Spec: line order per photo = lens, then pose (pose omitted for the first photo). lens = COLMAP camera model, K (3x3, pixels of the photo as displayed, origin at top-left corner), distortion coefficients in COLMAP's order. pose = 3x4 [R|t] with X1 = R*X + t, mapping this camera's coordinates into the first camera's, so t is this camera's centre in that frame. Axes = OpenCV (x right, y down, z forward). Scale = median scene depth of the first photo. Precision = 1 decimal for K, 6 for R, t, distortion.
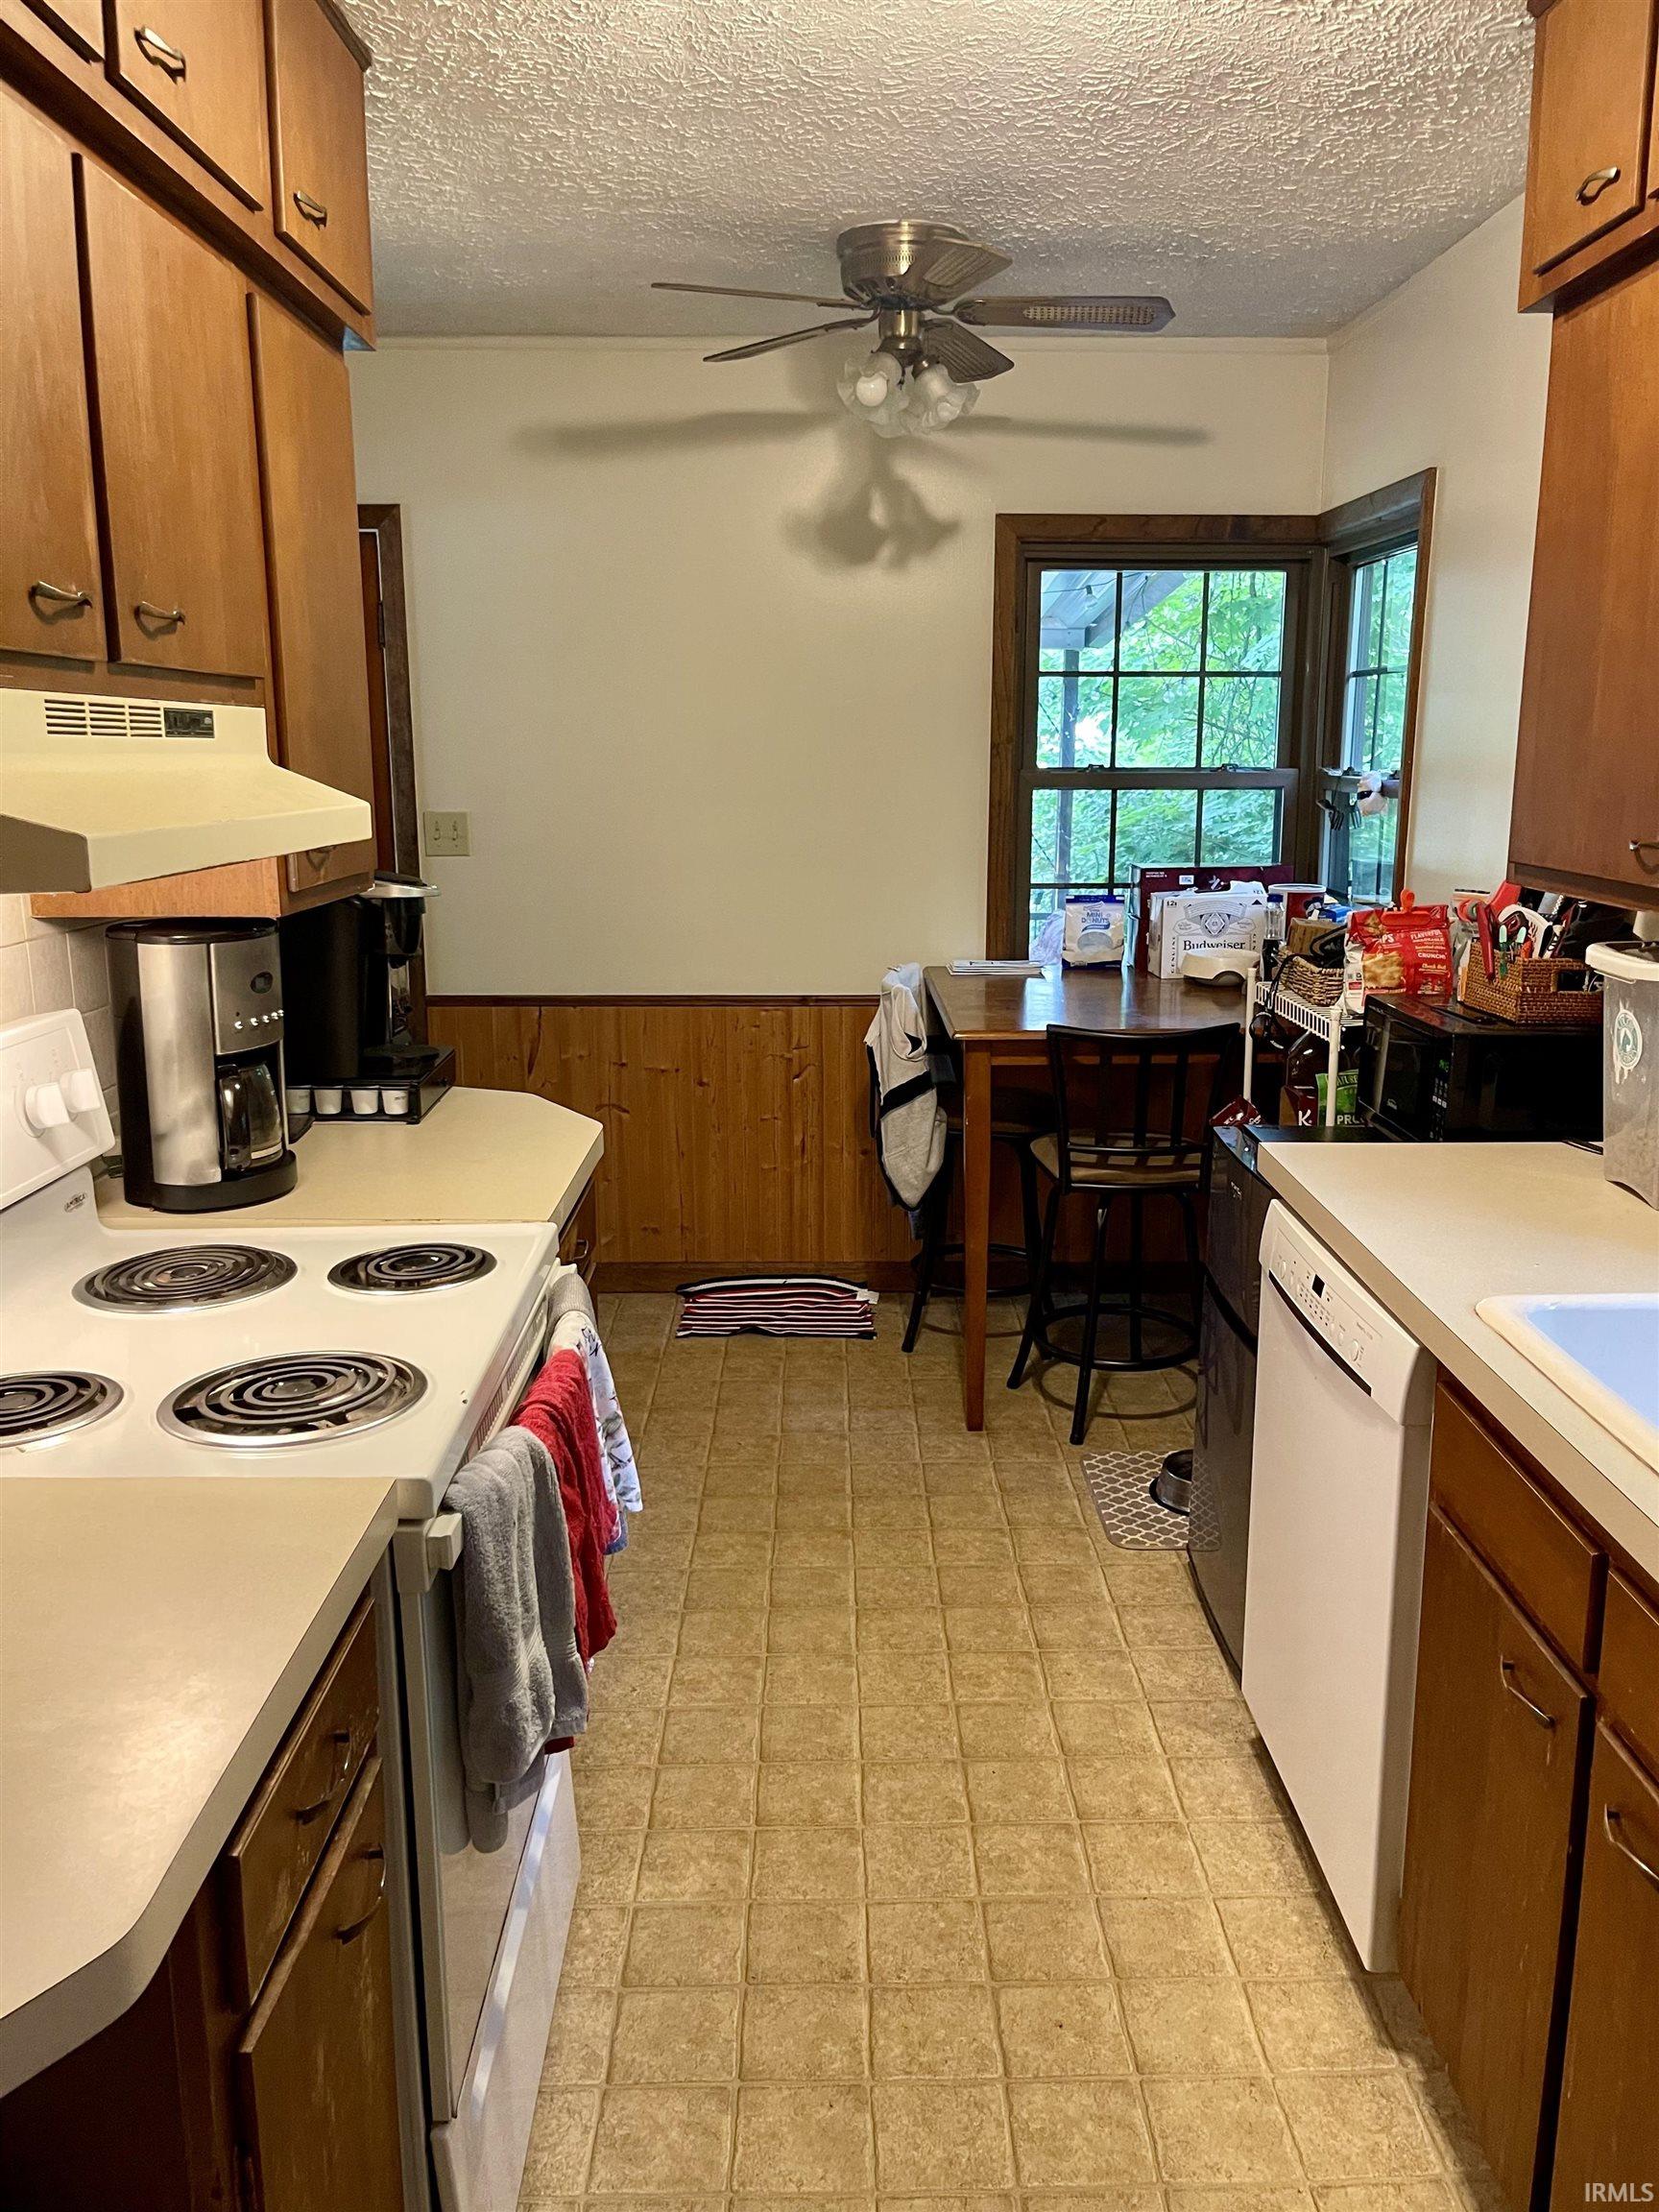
lens RADIAL K [[1690.0, 0, 829.5], [0, 1690.0, 1106.0], [0, 0, 1]] dist [0.072951, -0.102449]
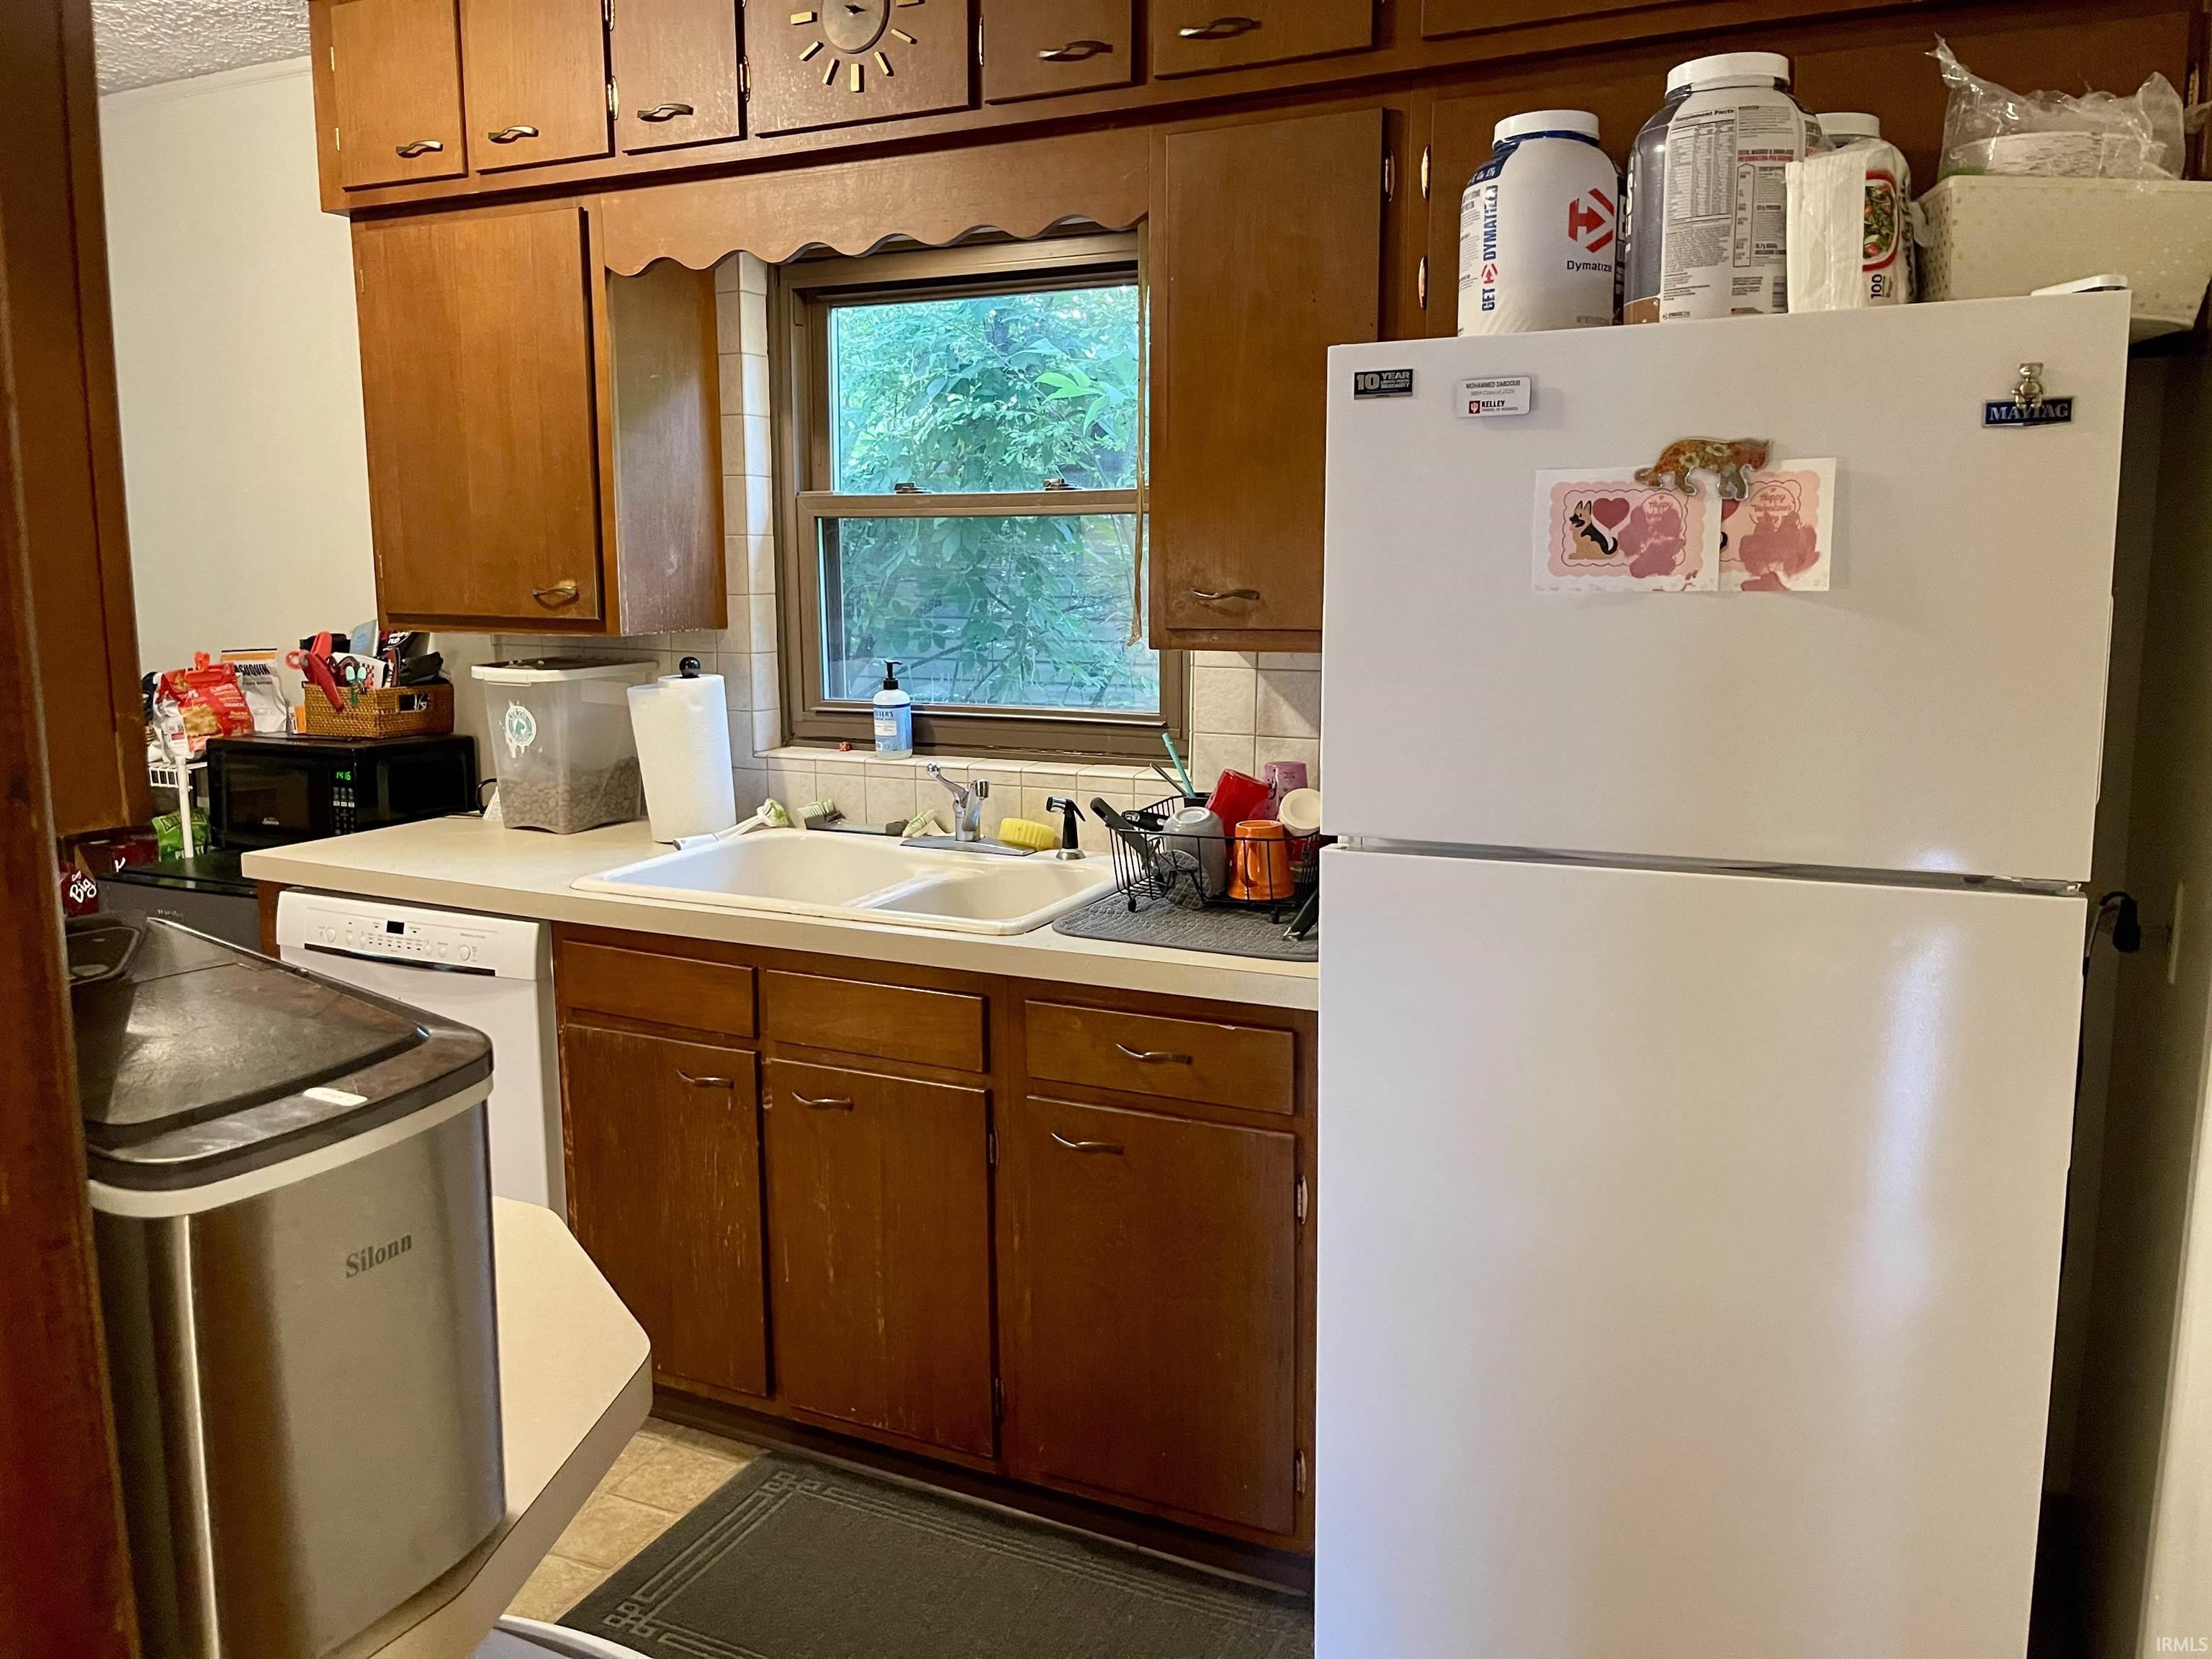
lens RADIAL K [[1690.0, 0, 1106.0], [0, 1690.0, 829.5], [0, 0, 1]] dist [0.072951, -0.102449]
pose [[0.438568, -0.146584, 0.886663, -0.459456], [0.190556, 0.979342, 0.067651, 0.033204], [-0.878263, 0.139290, 0.457441, -0.077263]]
